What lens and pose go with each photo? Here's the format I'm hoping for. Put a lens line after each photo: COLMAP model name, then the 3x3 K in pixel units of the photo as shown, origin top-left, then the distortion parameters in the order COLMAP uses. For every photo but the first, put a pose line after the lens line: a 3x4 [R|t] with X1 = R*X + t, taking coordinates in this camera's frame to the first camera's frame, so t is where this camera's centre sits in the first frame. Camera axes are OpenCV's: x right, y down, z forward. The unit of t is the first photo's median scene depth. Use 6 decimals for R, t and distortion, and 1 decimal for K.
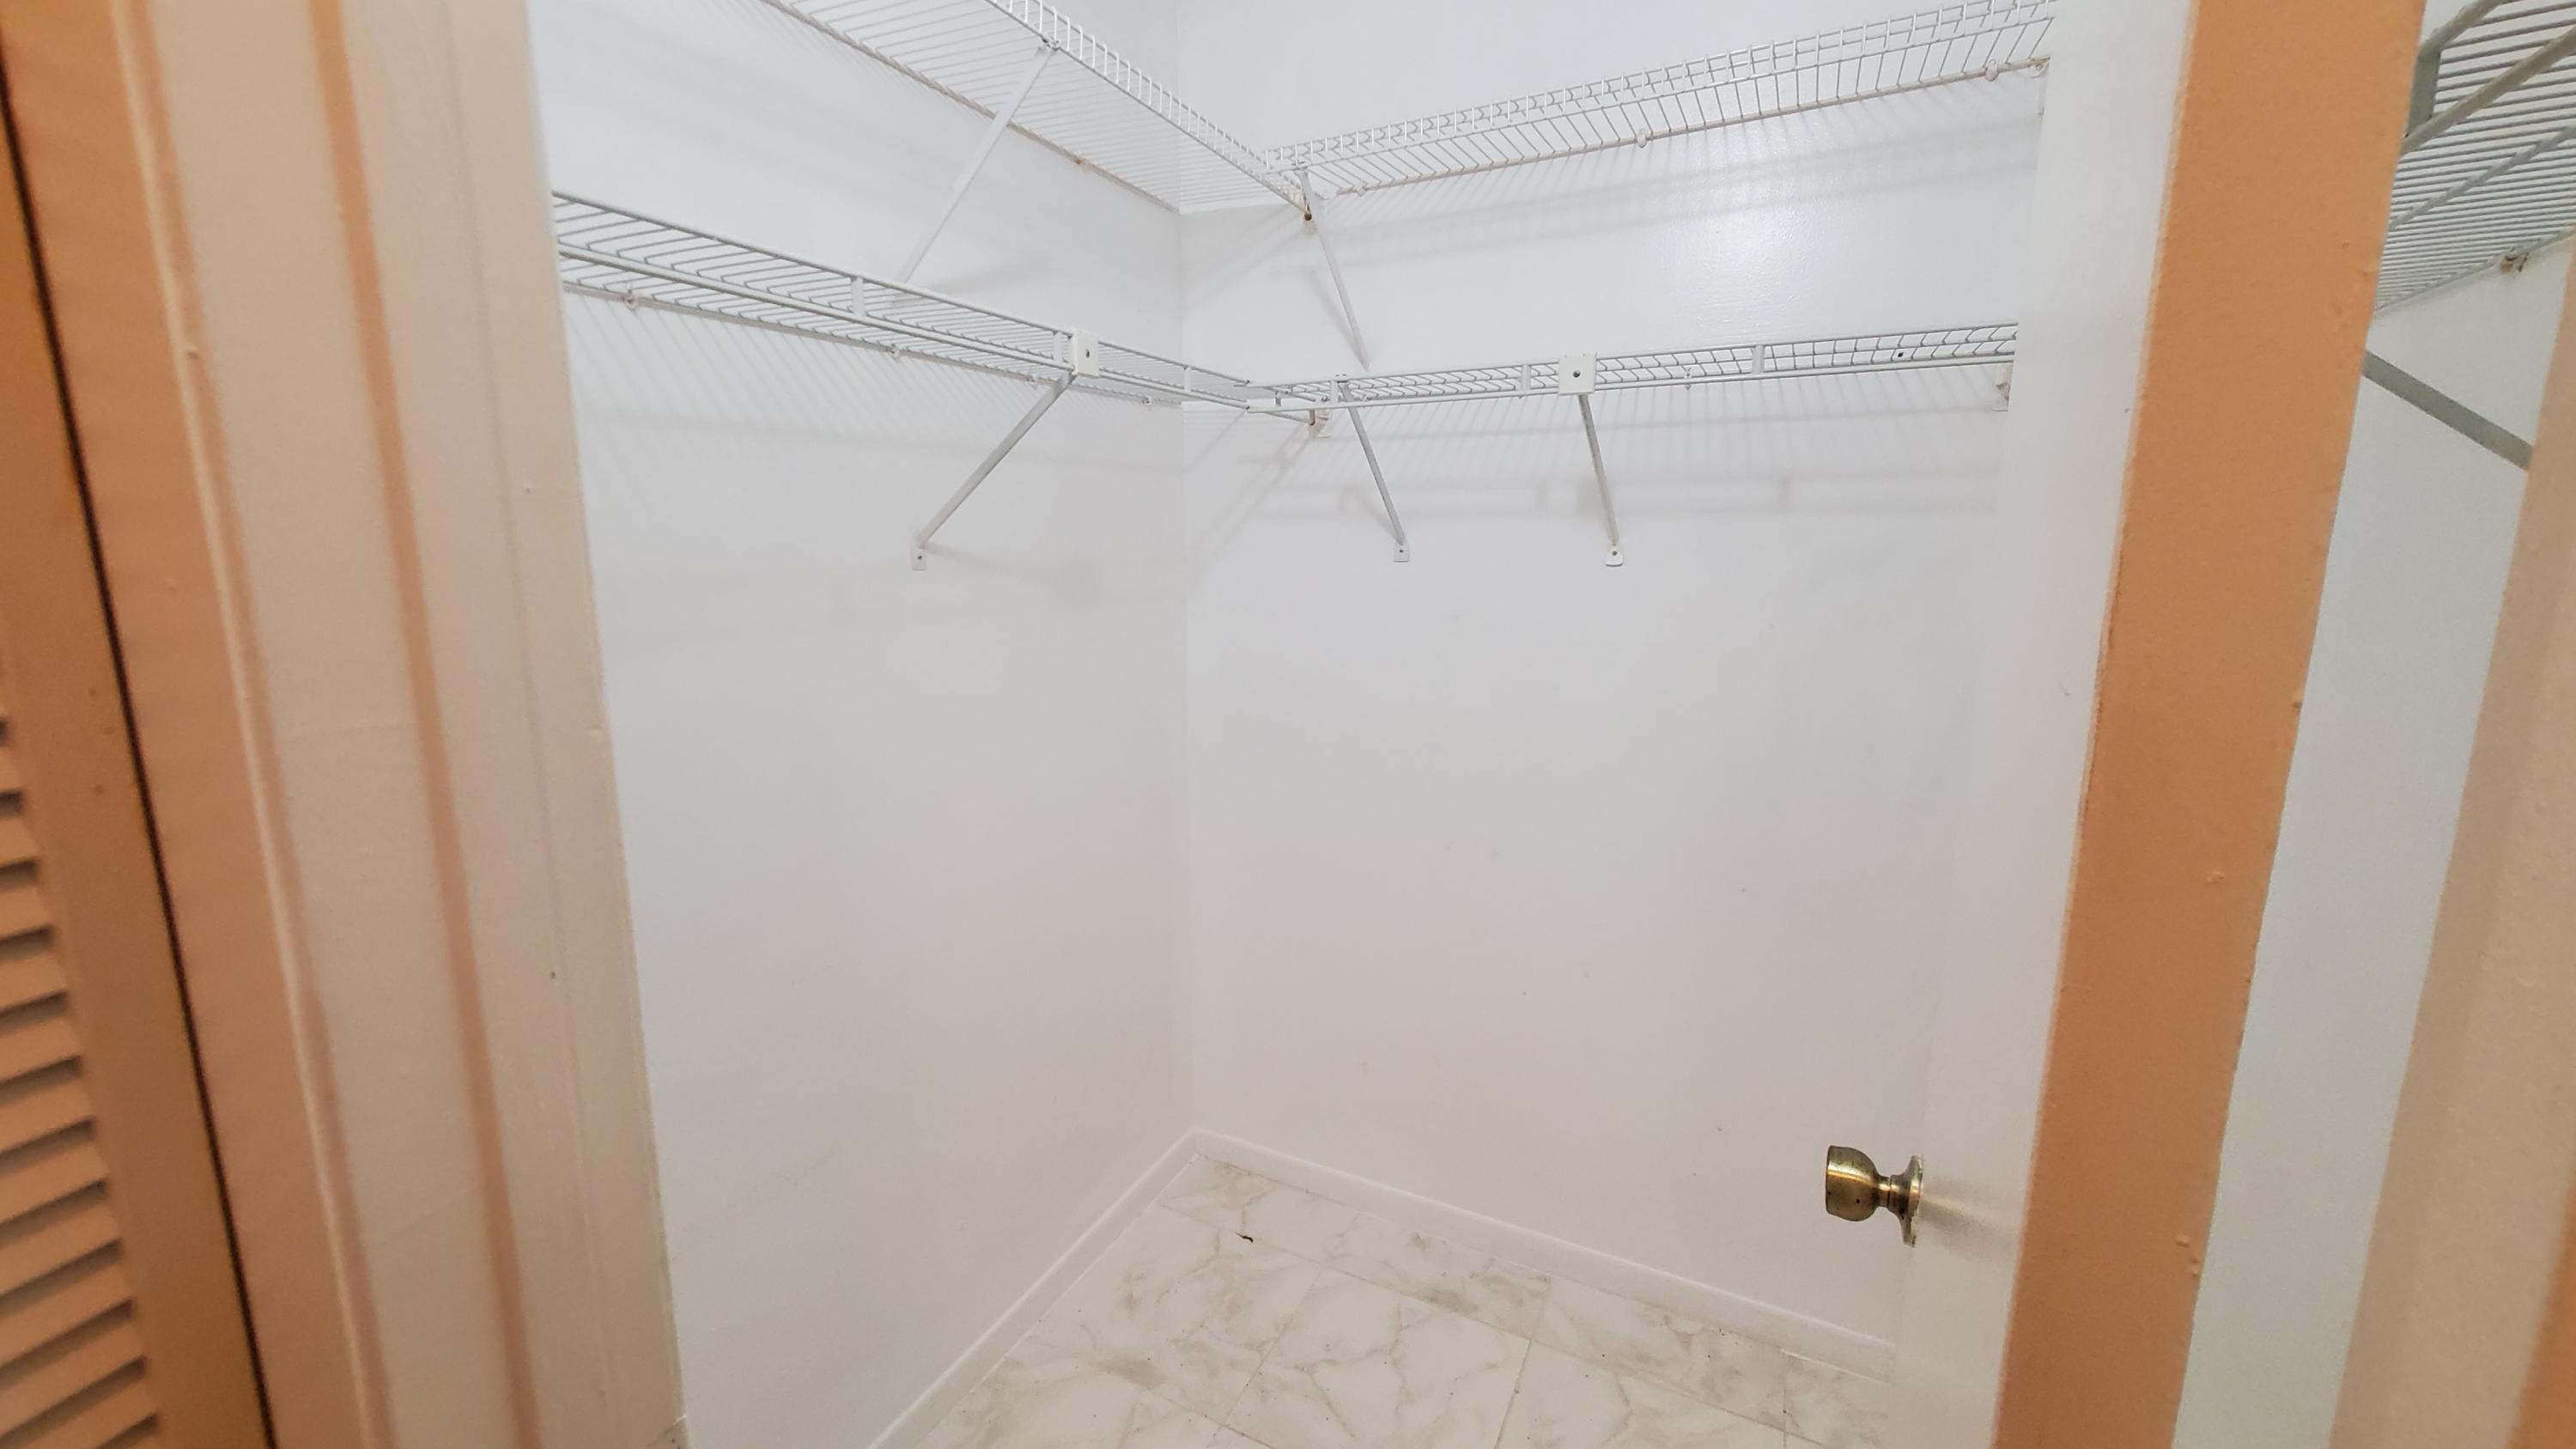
lens RADIAL K [[1015.9, 0, 1272.4], [0, 1015.9, 708.2], [0, 0, 1]] dist [0.001893, -0.000351]
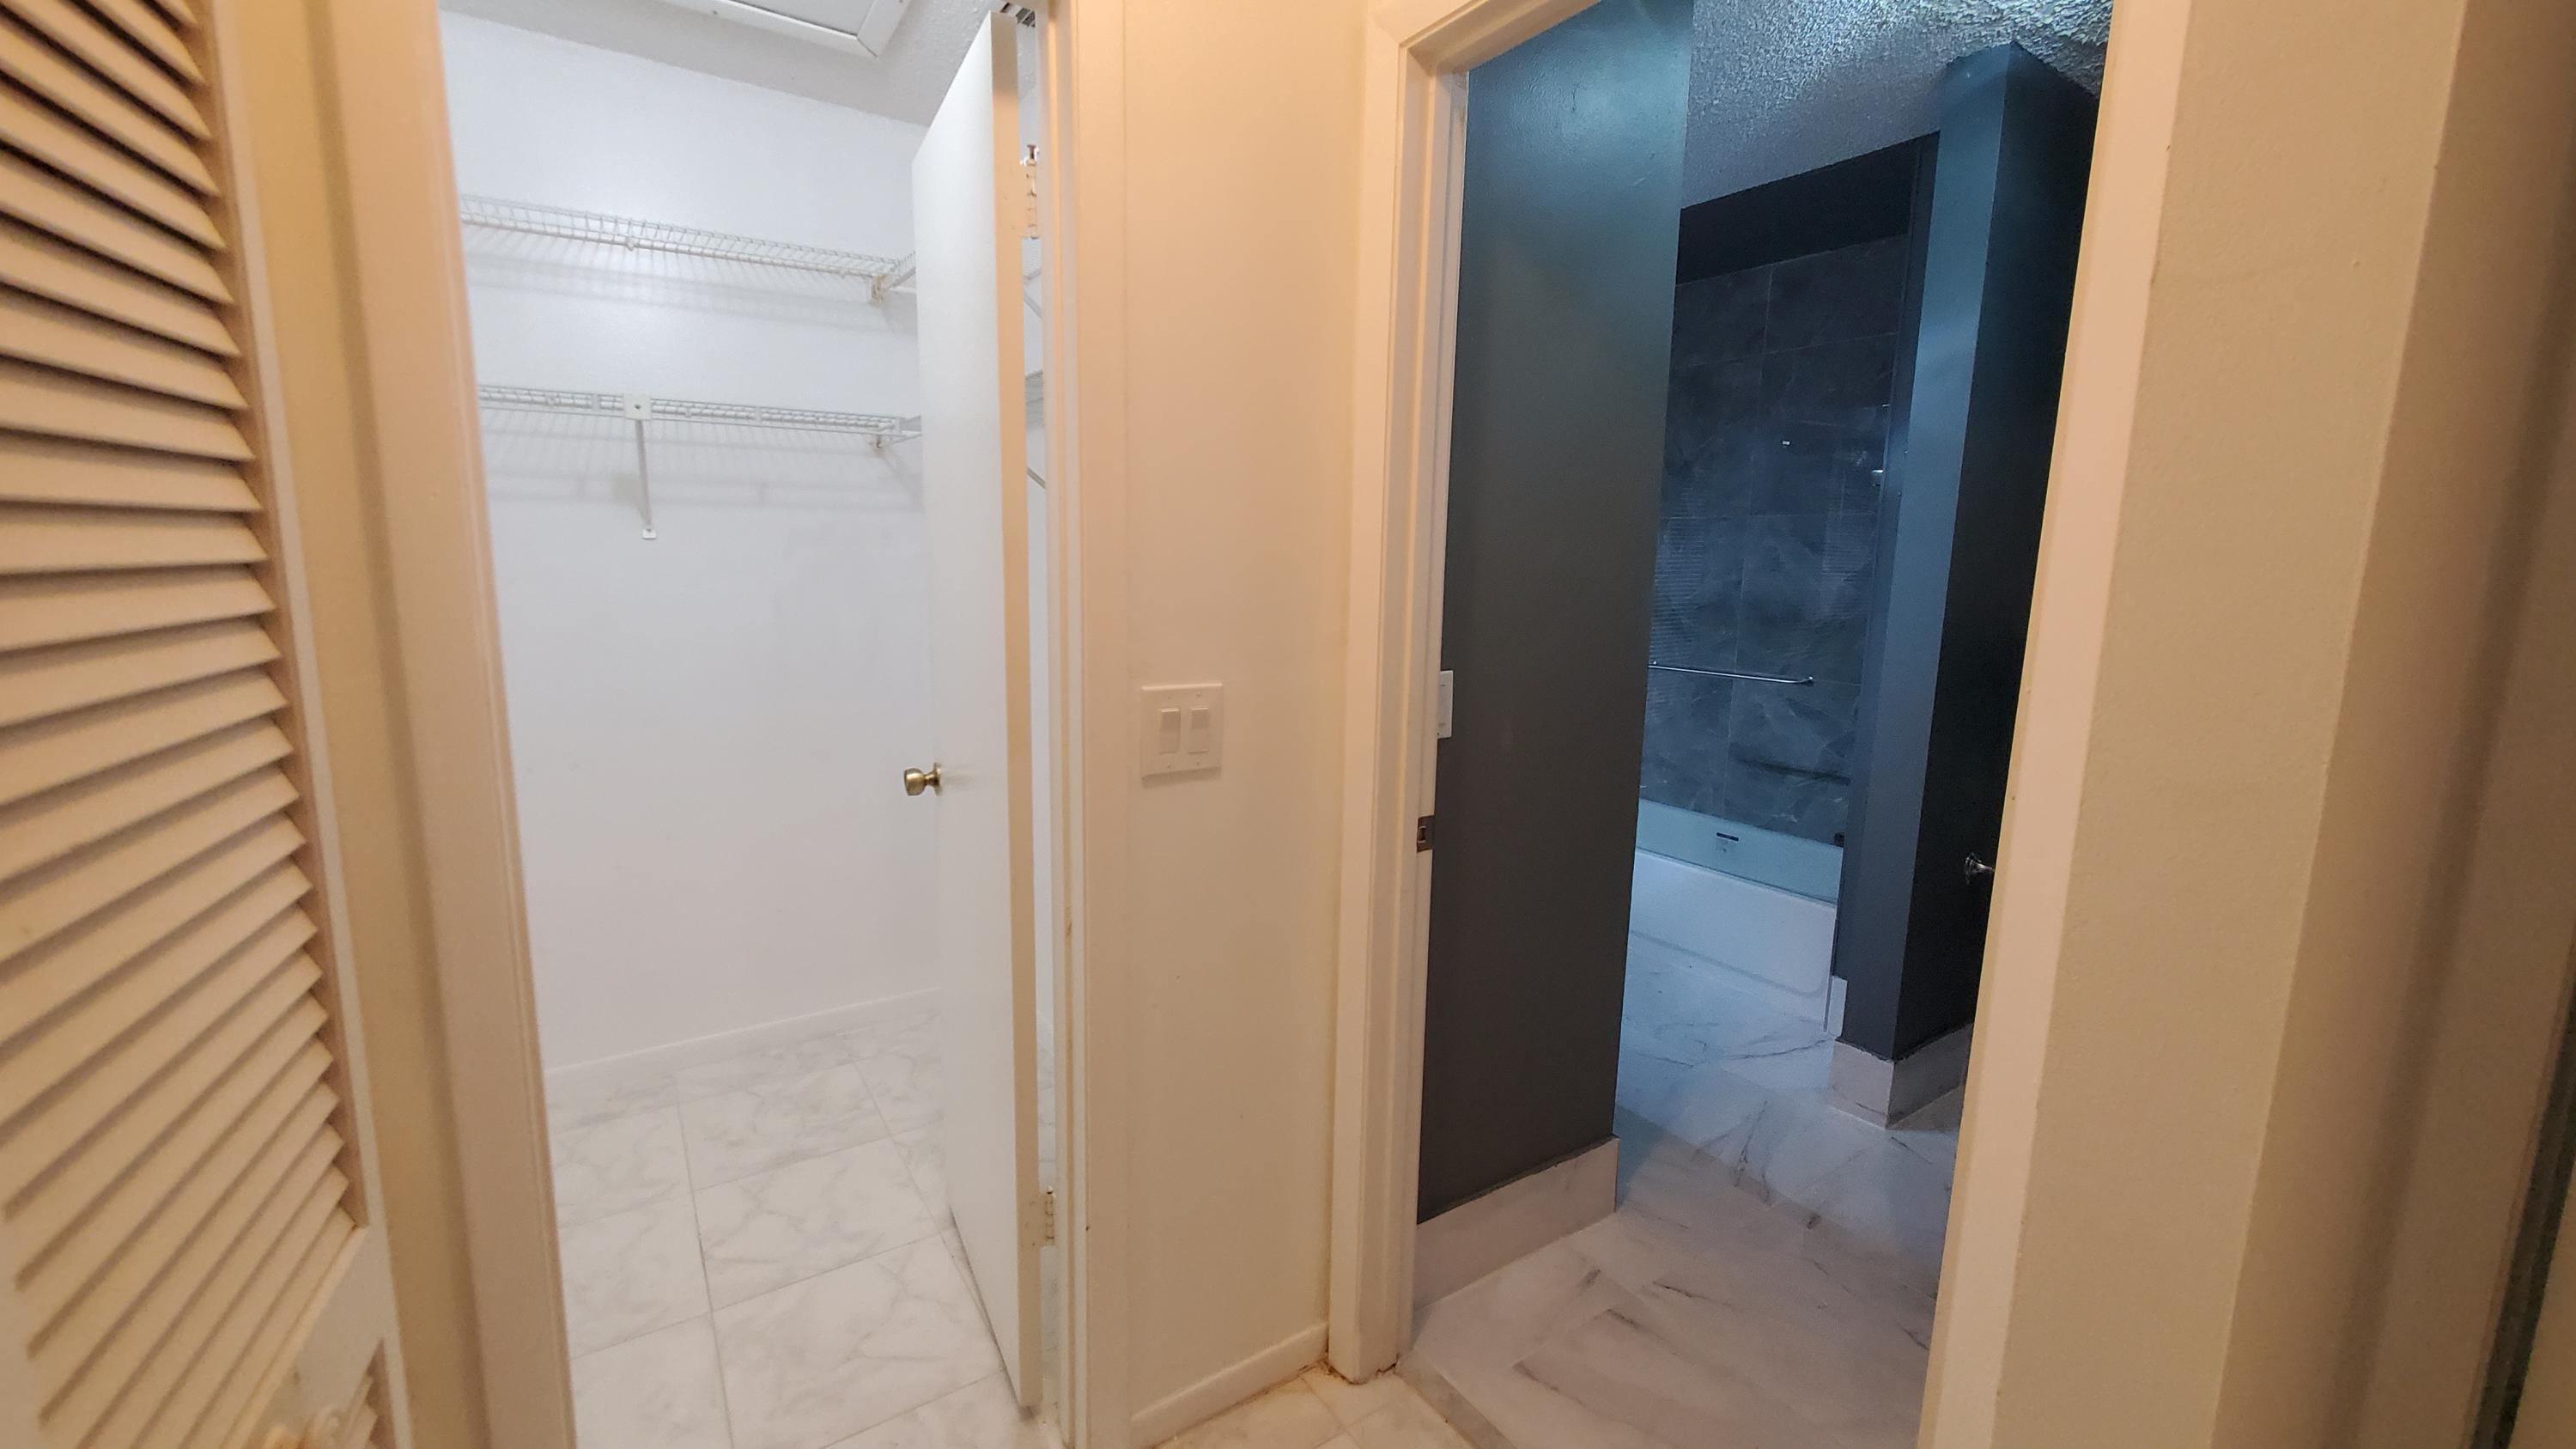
lens RADIAL K [[1015.9, 0, 1272.4], [0, 1015.9, 708.2], [0, 0, 1]] dist [0.001893, -0.000351]
pose [[0.480372, -0.121966, 0.868543, -0.535393], [0.134270, 0.988837, 0.064597, 0.125377], [-0.866726, 0.085588, 0.491387, -0.455213]]
